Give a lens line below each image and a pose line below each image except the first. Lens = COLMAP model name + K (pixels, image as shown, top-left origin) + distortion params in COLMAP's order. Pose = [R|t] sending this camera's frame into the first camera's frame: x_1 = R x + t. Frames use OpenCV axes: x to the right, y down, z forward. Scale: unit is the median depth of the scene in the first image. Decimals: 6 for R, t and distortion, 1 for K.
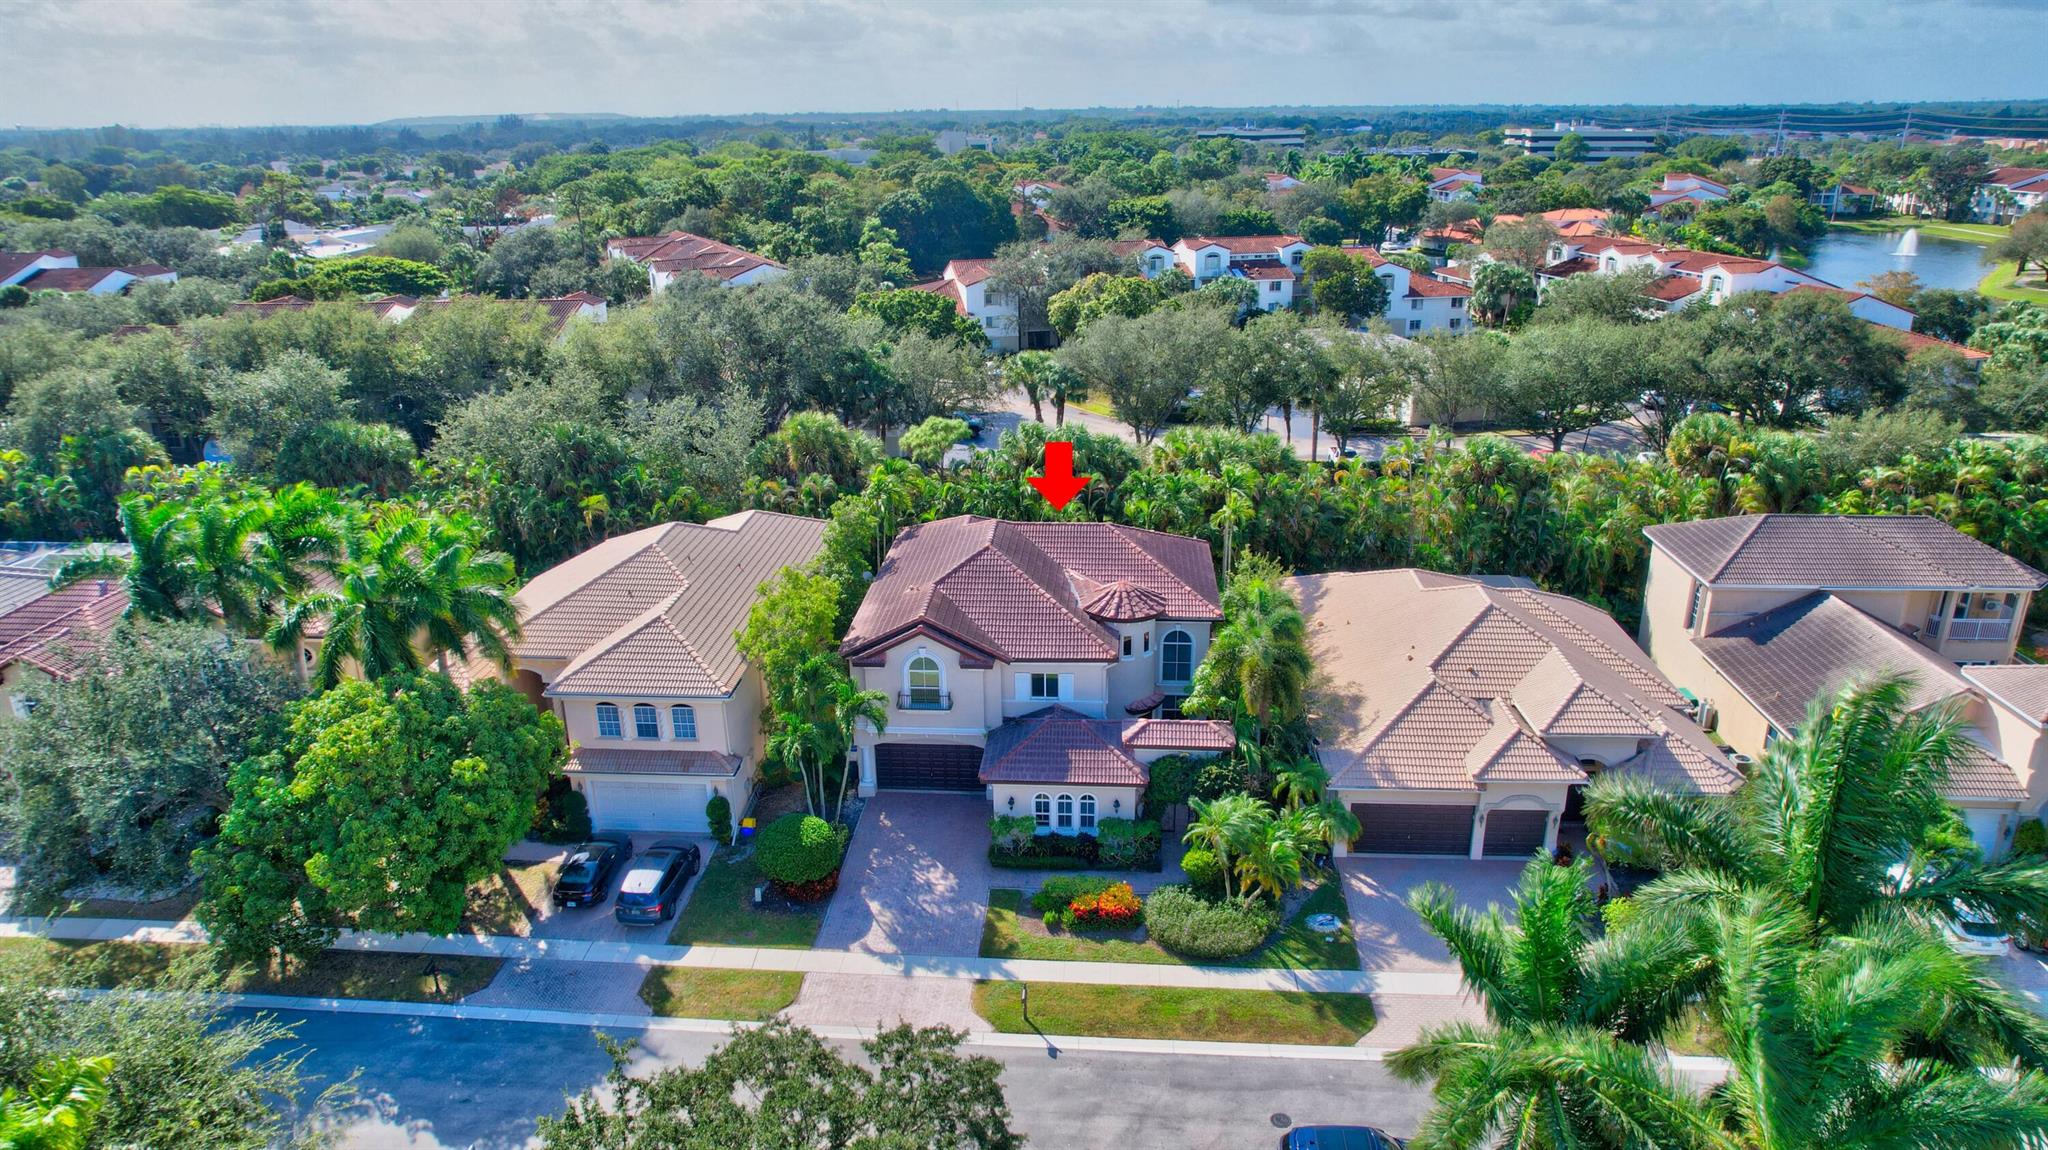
lens RADIAL K [[1324.3, 0, 995.1], [0, 1324.3, 571.1], [0, 0, 1]] dist [-0.074801, 0.069206]
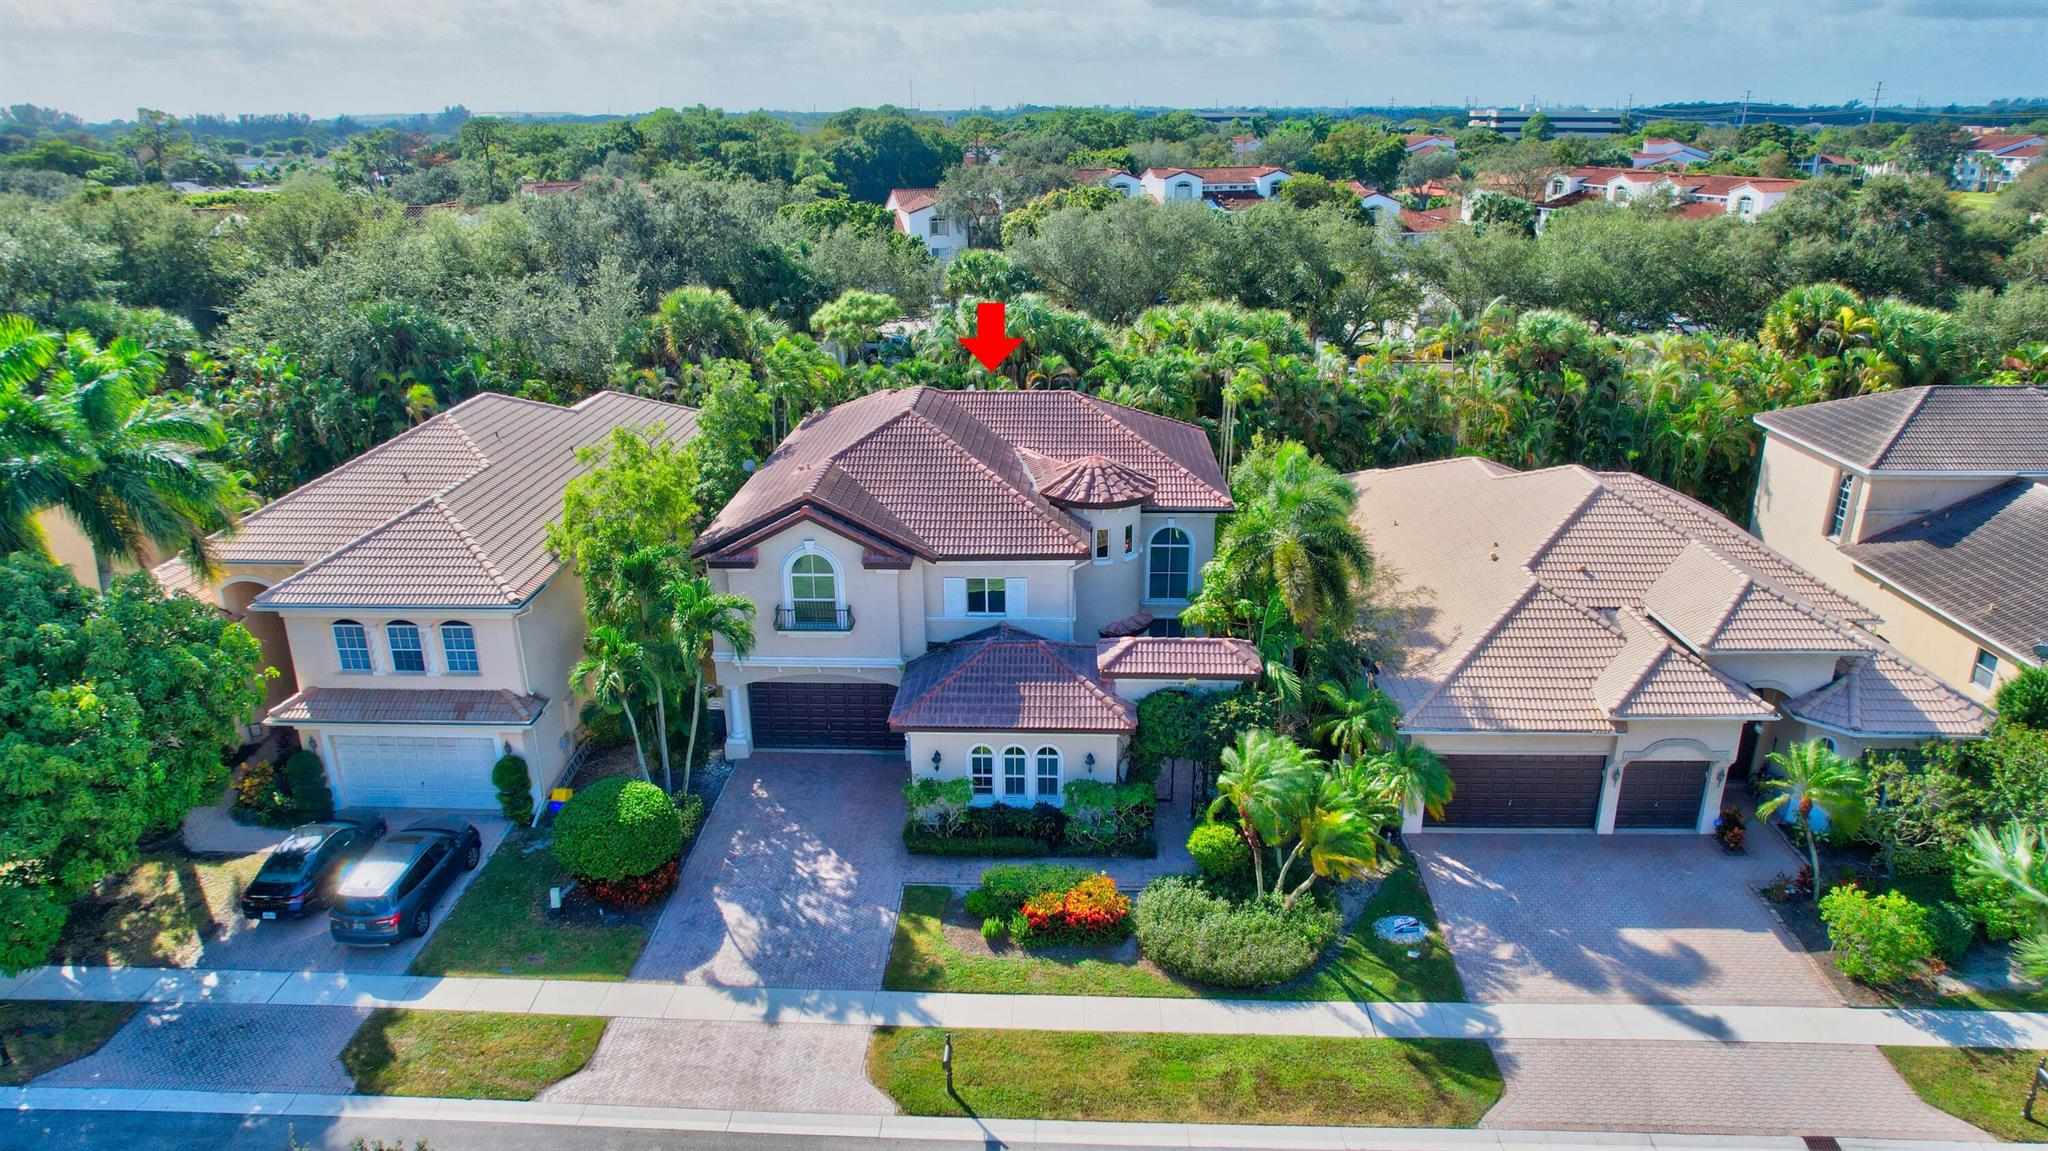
lens RADIAL K [[1324.3, 0, 995.1], [0, 1324.3, 571.6], [0, 0, 1]] dist [-0.074801, 0.069206]
pose [[0.999533, -0.006324, 0.029904, 0.021865], [0.006361, 0.999979, -0.001117, 0.075981], [-0.029896, 0.001307, 0.999552, 0.302645]]
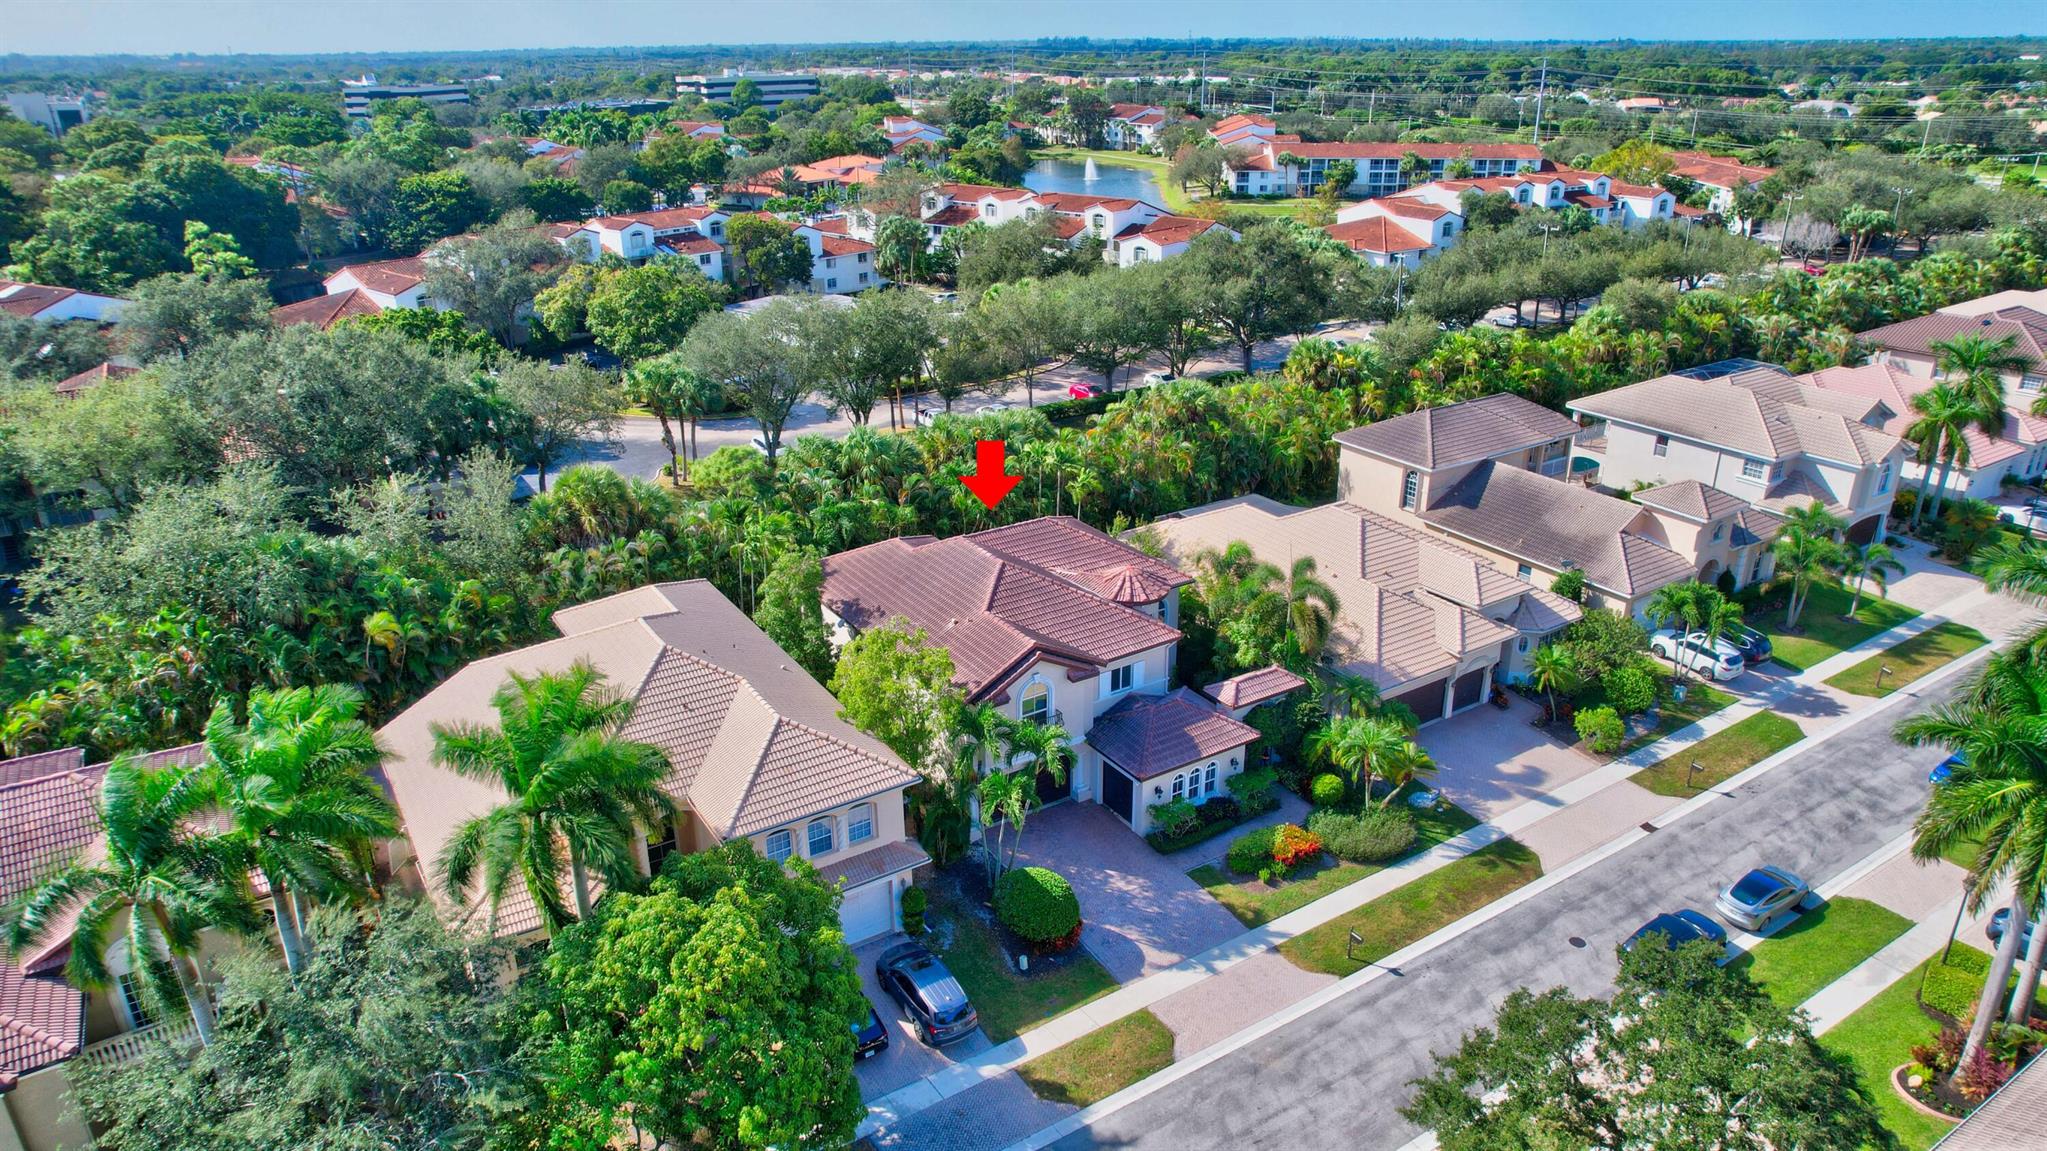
lens RADIAL K [[1334.7, 0, 1023.5], [0, 1334.7, 575.5], [0, 0, 1]] dist [-0.061544, 0.071771]
pose [[0.796724, -0.223817, 0.561370, -0.606540], [0.202336, 0.974074, 0.101196, -0.116325], [-0.569465, 0.032960, 0.821355, 0.180575]]
